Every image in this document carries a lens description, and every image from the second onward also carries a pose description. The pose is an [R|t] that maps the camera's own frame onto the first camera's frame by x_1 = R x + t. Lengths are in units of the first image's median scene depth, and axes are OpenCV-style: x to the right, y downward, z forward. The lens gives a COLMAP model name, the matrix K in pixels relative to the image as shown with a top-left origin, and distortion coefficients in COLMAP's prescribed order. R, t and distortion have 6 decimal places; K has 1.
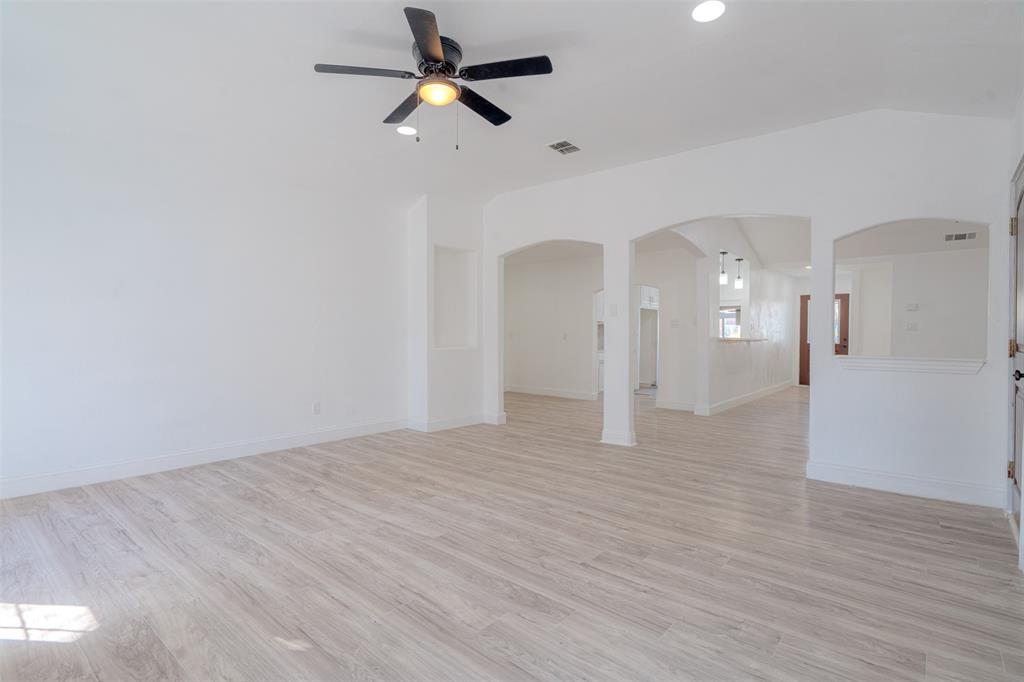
lens RADIAL K [[489.0, 0, 515.8], [0, 489.0, 338.6], [0, 0, 1]] dist [0.003684, 0.000908]
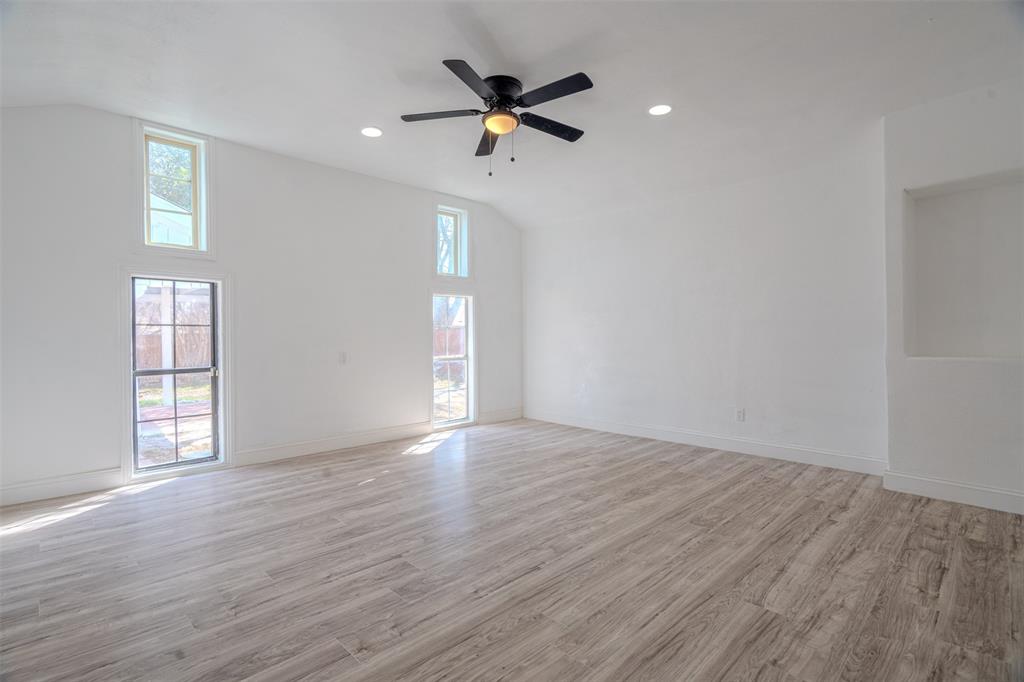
lens RADIAL K [[489.0, 0, 515.0], [0, 489.0, 336.3], [0, 0, 1]] dist [0.003684, 0.000908]
pose [[-0.084900, -0.008565, -0.996353, 0.904596], [-0.006536, 0.999946, -0.008039, 0.005551], [0.996368, 0.005830, -0.084951, 1.050350]]
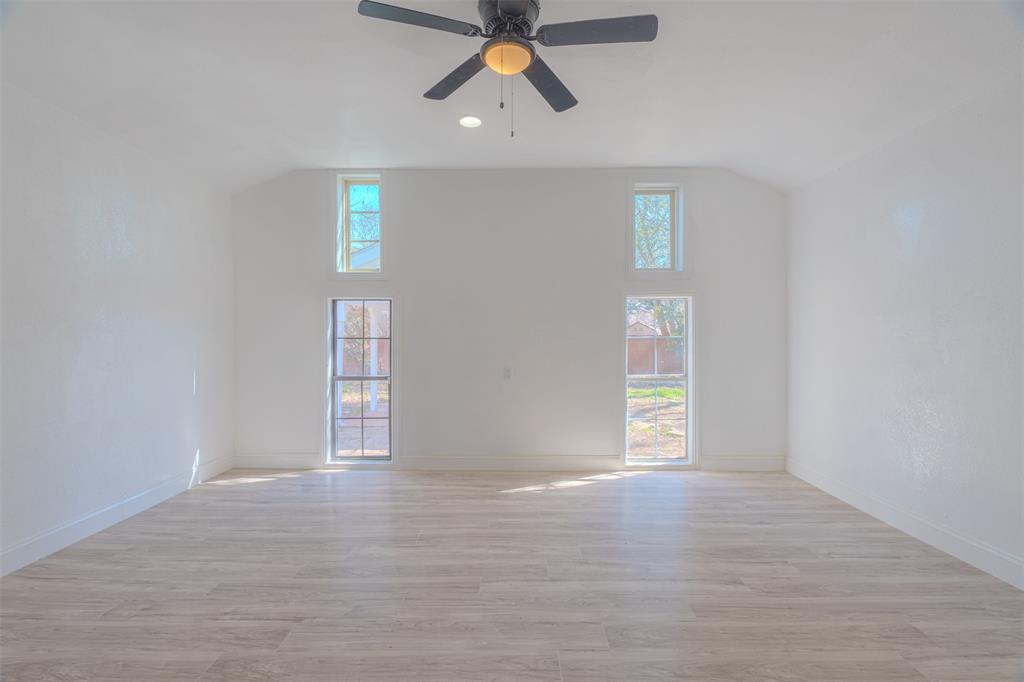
lens RADIAL K [[502.7, 0, 513.6], [0, 502.7, 343.4], [0, 0, 1]] dist [0.001974, -0.000677]
pose [[-0.769926, -0.002420, -0.638128, 0.332380], [-0.014899, 0.999788, 0.014184, -0.042282], [0.637959, 0.020428, -0.769799, 1.527953]]
